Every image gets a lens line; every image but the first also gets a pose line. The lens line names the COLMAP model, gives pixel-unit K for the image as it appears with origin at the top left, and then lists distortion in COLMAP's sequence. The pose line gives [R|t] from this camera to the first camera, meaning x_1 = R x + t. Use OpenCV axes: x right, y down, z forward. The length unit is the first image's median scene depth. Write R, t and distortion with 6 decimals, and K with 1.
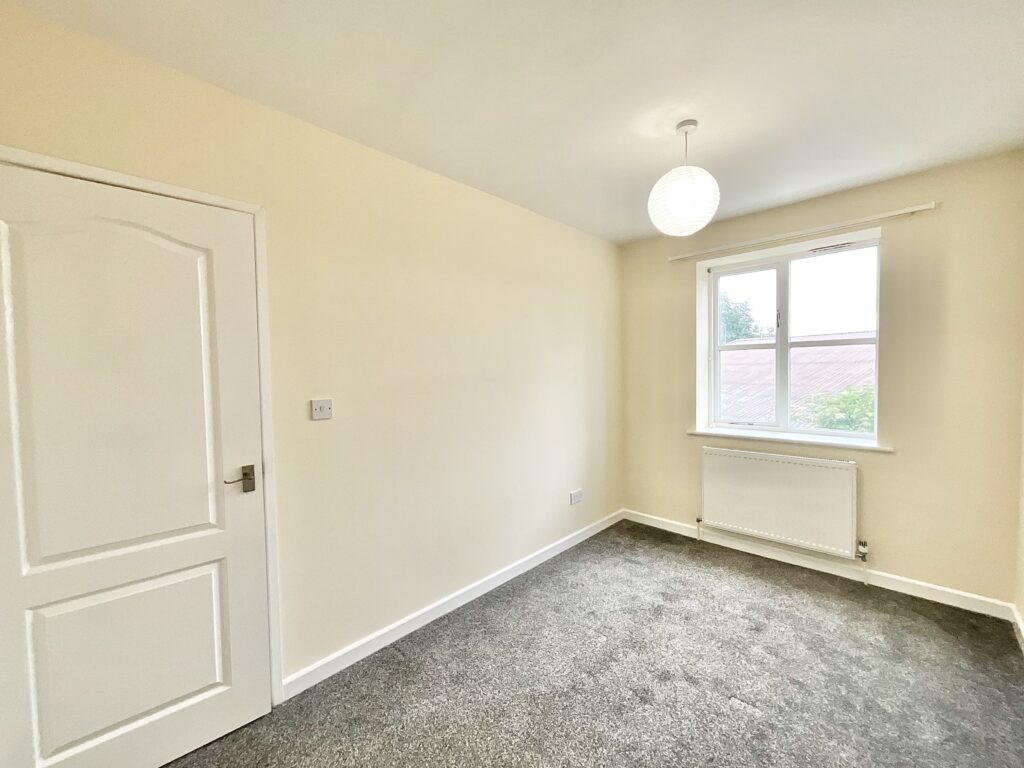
lens RADIAL K [[420.5, 0, 507.1], [0, 420.5, 379.4], [0, 0, 1]] dist [-0.001483, -0.000802]
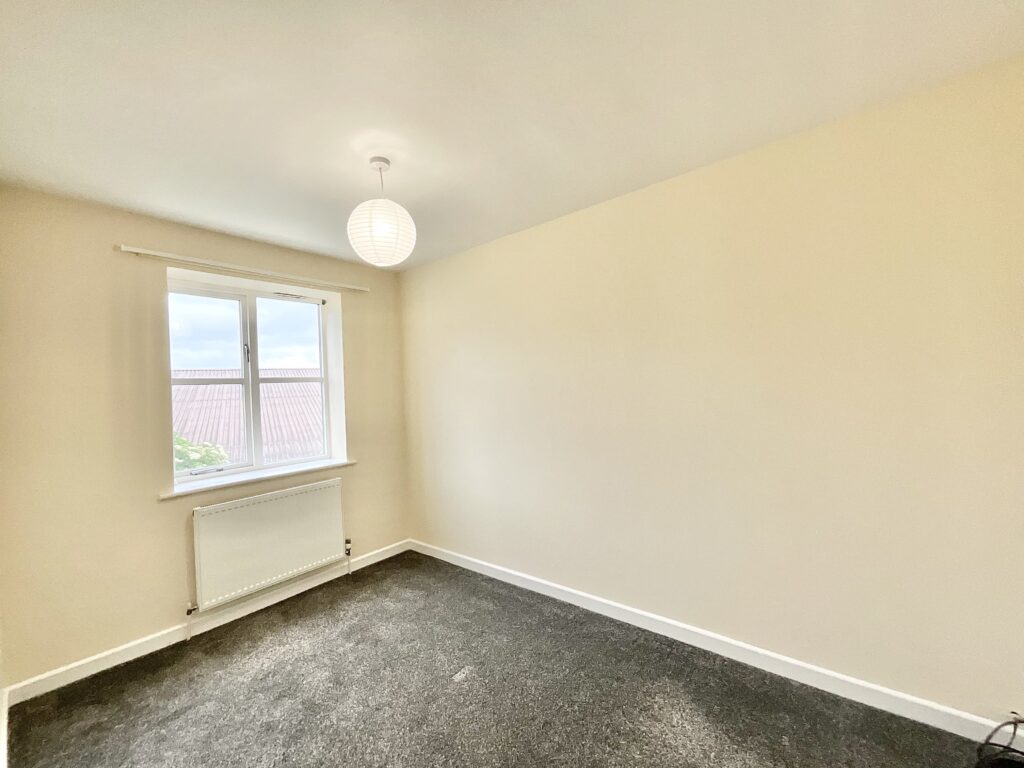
lens RADIAL K [[420.5, 0, 507.1], [0, 420.5, 379.4], [0, 0, 1]] dist [-0.001483, -0.000802]
pose [[-0.107695, 0.046854, 0.993079, -0.433728], [0.069773, 0.996782, -0.039462, -0.005182], [-0.991733, 0.065040, -0.110617, 0.601384]]
